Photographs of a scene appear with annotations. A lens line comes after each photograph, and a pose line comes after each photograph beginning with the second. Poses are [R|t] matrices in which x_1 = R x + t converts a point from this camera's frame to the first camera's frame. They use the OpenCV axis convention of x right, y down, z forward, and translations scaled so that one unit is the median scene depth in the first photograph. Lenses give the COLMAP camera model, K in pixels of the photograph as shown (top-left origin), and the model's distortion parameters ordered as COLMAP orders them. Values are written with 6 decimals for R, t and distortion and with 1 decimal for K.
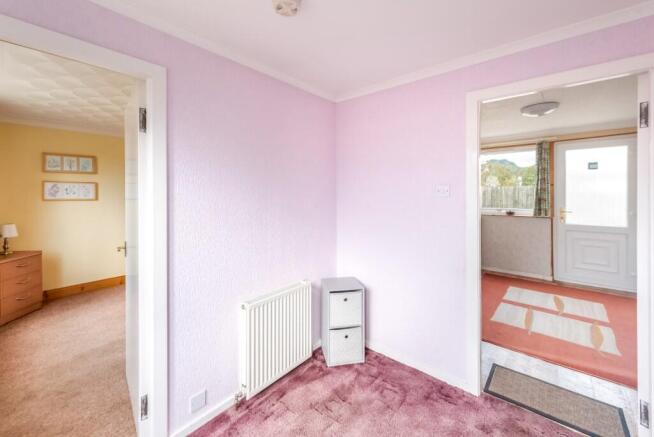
lens RADIAL K [[268.8, 0, 321.1], [0, 268.8, 193.9], [0, 0, 1]] dist [0.001692, 0.000101]
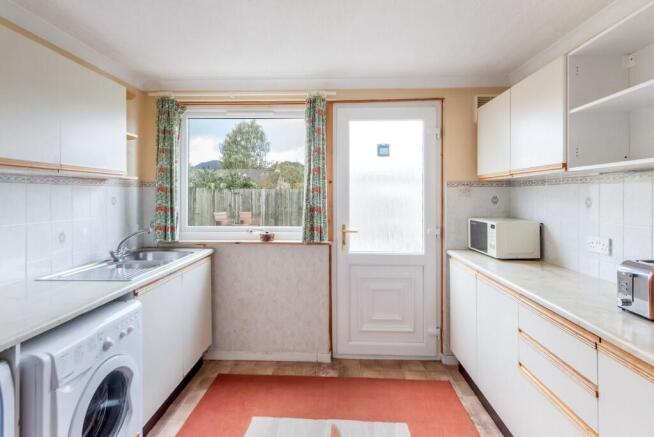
lens RADIAL K [[341.9, 0, 324.9], [0, 341.9, 196.4], [0, 0, 1]] dist [0.001284, -0.000546]
pose [[0.778760, 0.003092, 0.627315, 0.811449], [-0.000033, 0.999988, -0.004889, -0.002699], [-0.627322, 0.003786, 0.778751, 0.914651]]
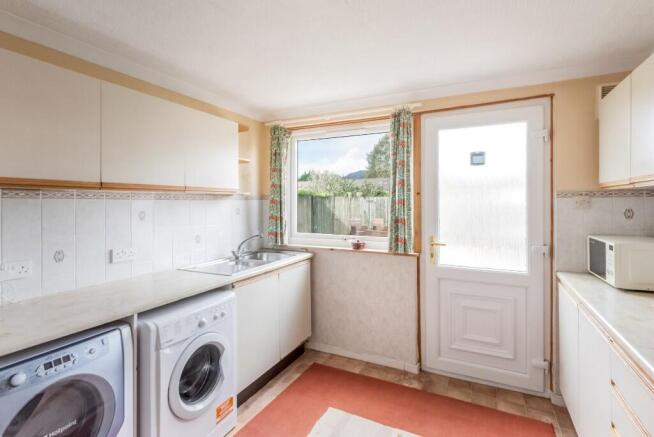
lens RADIAL K [[322.1, 0, 326.4], [0, 322.1, 204.7], [0, 0, 1]] dist [-0.001386, -0.000535]
pose [[0.966961, -0.000296, 0.254924, 0.995905], [0.000274, 1.000000, 0.000123, -0.022201], [-0.254924, -0.000049, 0.966961, 0.819164]]
